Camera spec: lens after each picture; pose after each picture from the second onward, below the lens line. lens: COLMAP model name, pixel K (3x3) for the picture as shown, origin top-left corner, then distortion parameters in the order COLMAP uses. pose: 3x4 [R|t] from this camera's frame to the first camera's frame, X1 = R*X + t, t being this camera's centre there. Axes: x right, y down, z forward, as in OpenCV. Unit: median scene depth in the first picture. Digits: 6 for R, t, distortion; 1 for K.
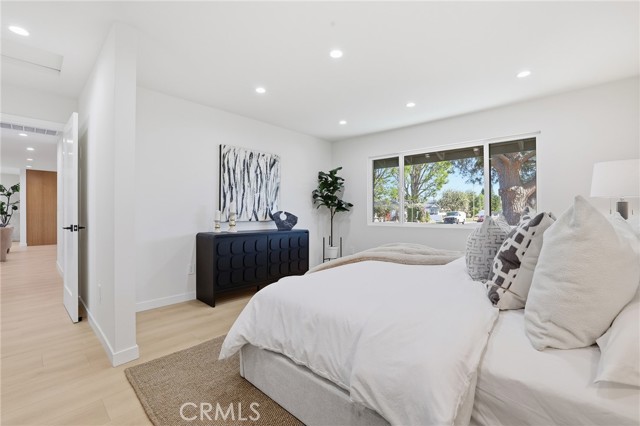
lens RADIAL K [[278.2, 0, 319.0], [0, 278.2, 213.4], [0, 0, 1]] dist [-0.027424, 0.005868]
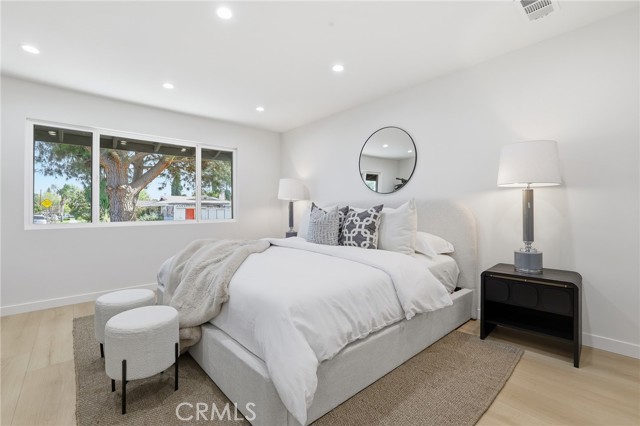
lens RADIAL K [[278.2, 0, 318.5], [0, 278.2, 209.4], [0, 0, 1]] dist [-0.027424, 0.005868]
pose [[0.108924, -0.006621, 0.994028, -1.069762], [0.022259, 0.999743, 0.004220, 0.013124], [-0.993801, 0.021667, 0.109044, 0.928264]]
